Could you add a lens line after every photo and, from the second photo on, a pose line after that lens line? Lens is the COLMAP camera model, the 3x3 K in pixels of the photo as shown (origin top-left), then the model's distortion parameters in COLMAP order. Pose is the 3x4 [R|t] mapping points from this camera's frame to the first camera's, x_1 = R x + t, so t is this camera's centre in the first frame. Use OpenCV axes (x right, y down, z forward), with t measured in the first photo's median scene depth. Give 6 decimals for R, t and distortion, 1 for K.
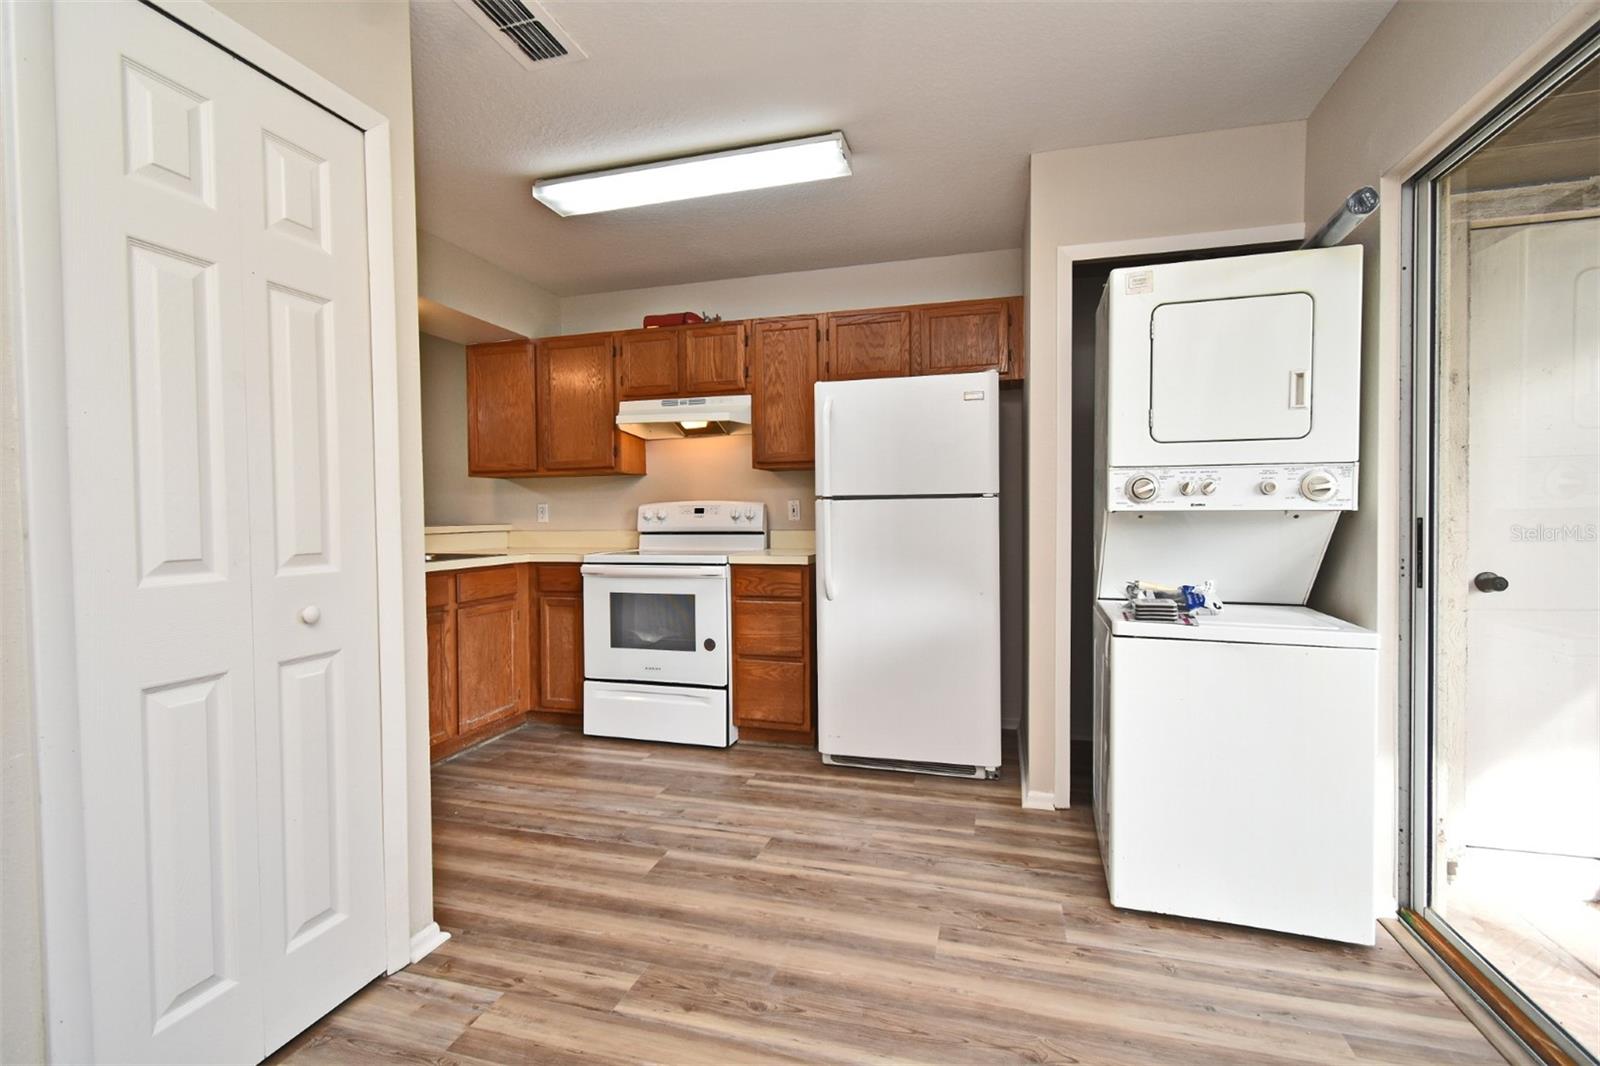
lens RADIAL K [[707.0, 0, 798.9], [0, 707.0, 530.7], [0, 0, 1]] dist [0.000064, -0.001356]
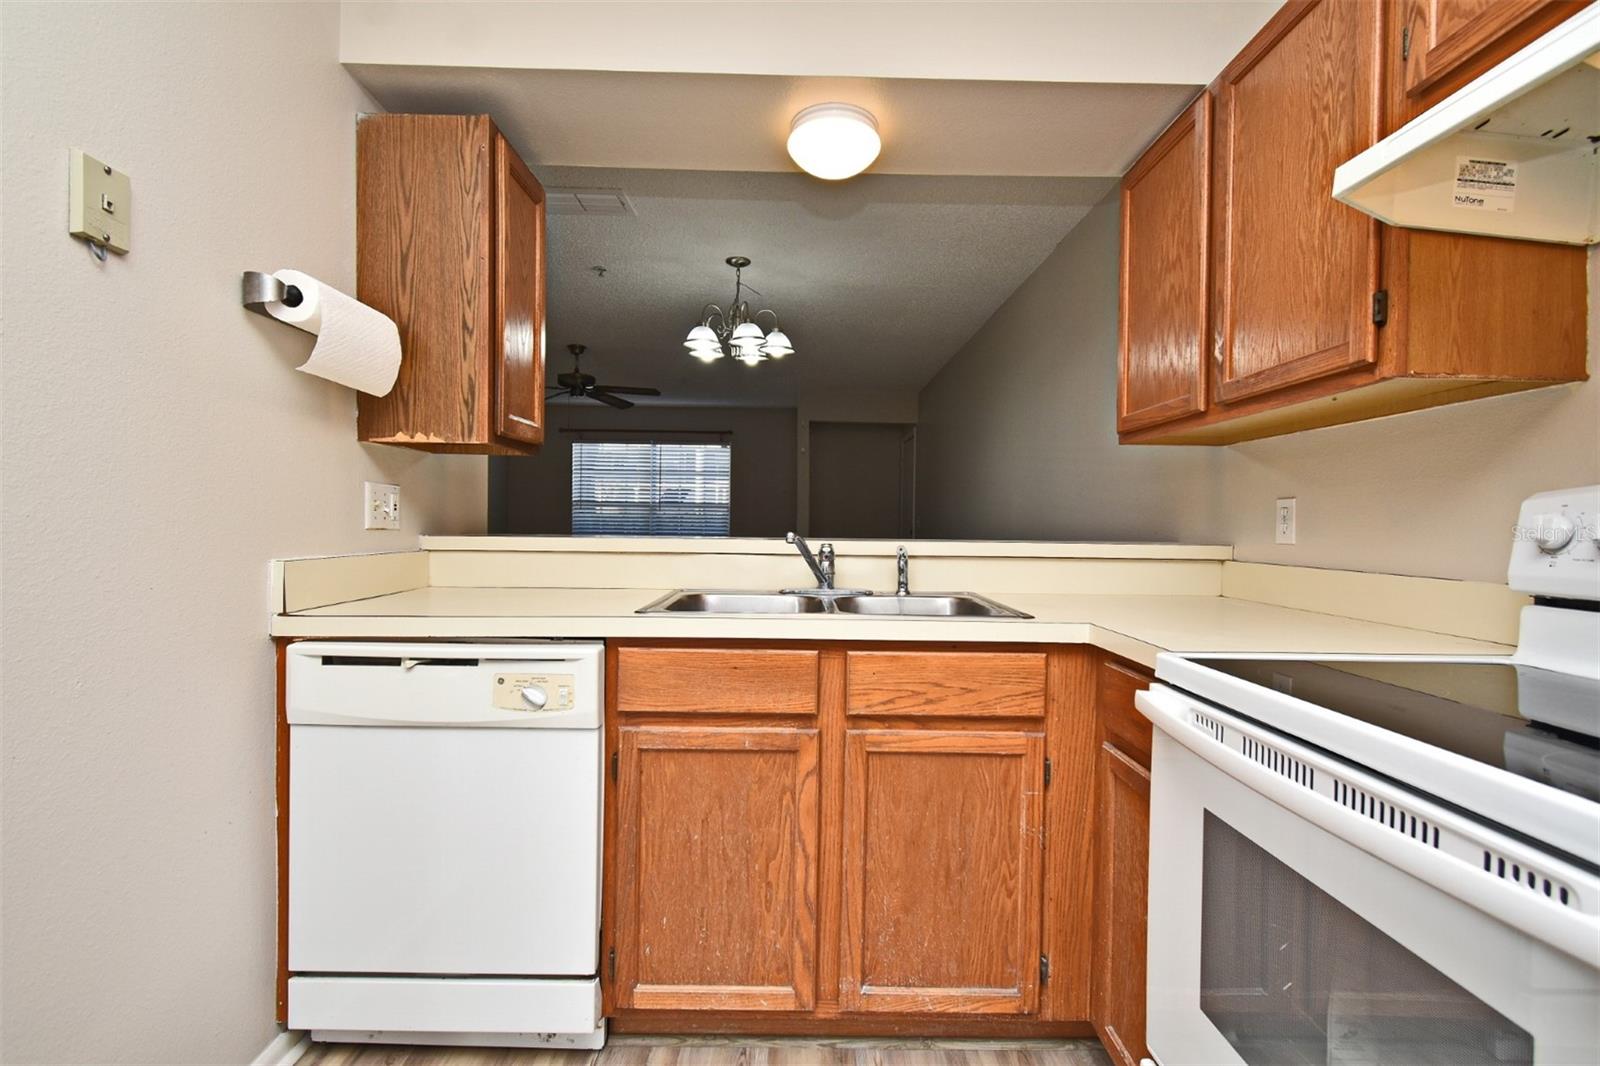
lens RADIAL K [[750.4, 0, 797.5], [0, 750.4, 521.0], [0, 0, 1]] dist [0.003093, -0.003838]
pose [[0.282459, 0.010980, -0.959217, -0.035601], [-0.038086, 0.999274, 0.000223, -0.020837], [0.958523, 0.036469, 0.282672, 0.862295]]
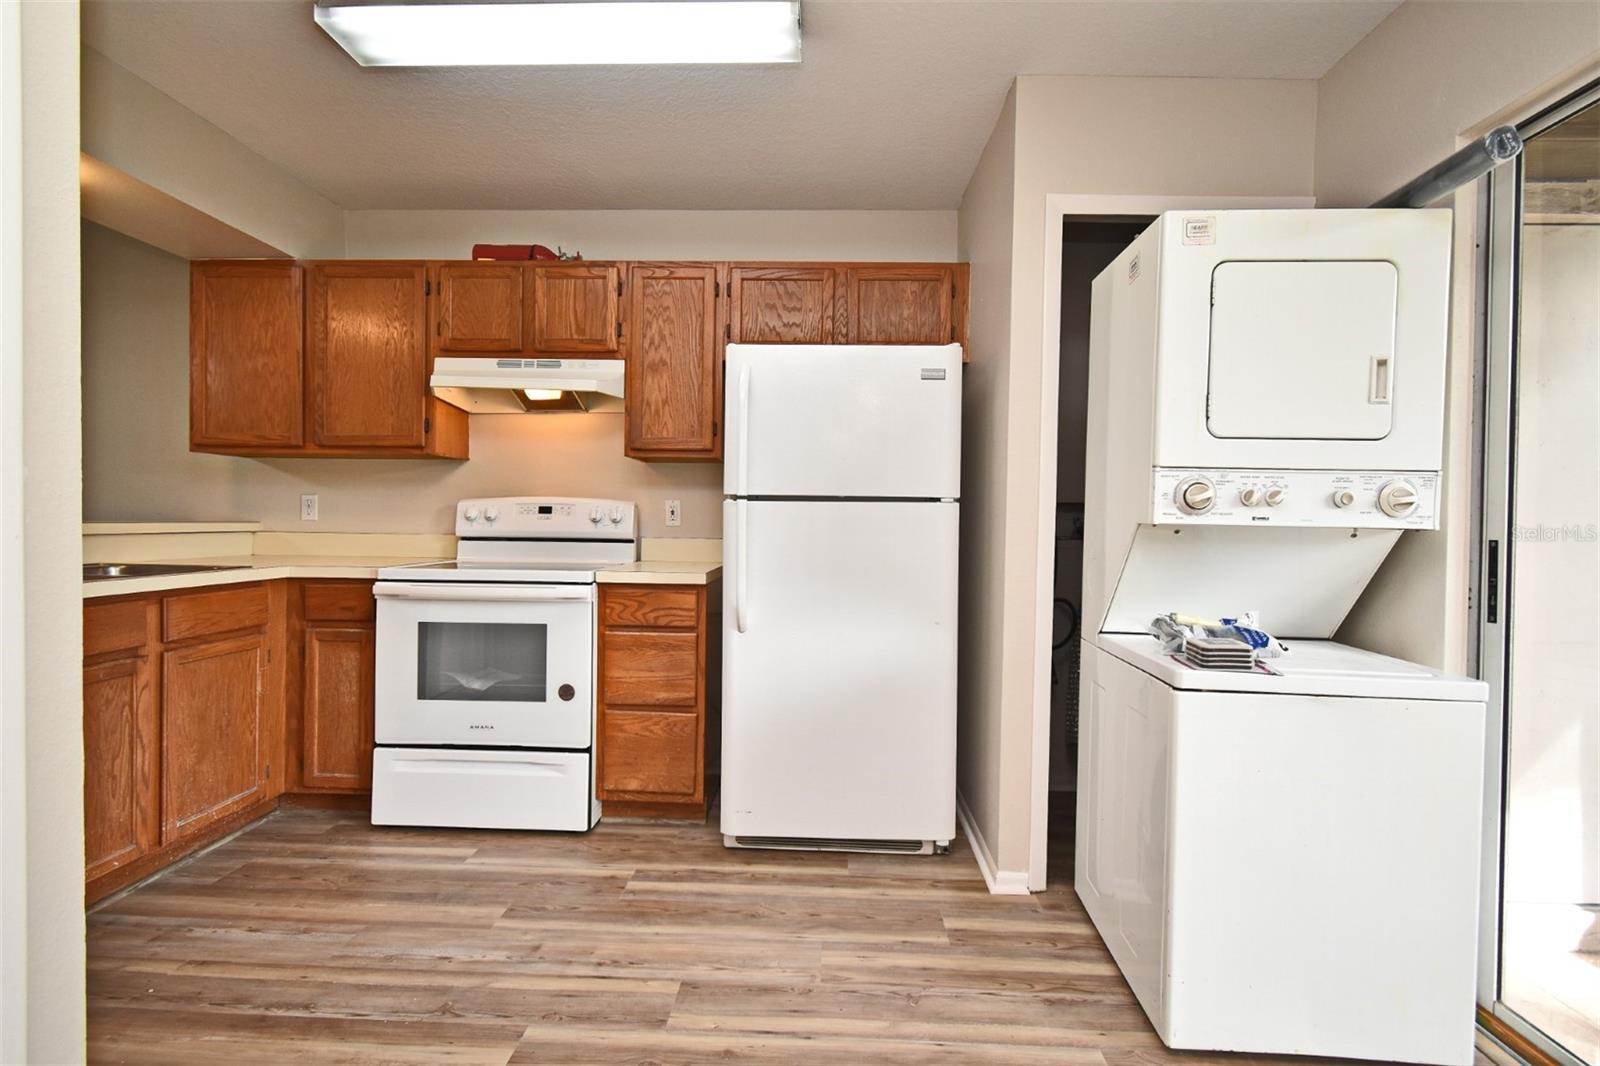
lens RADIAL K [[750.4, 0, 801.9], [0, 750.4, 533.4], [0, 0, 1]] dist [0.003093, -0.003838]
pose [[0.970044, 0.019812, 0.242121, -0.087814], [-0.018321, 0.999797, -0.008408, -0.002120], [-0.242239, 0.003720, 0.970210, 0.199504]]
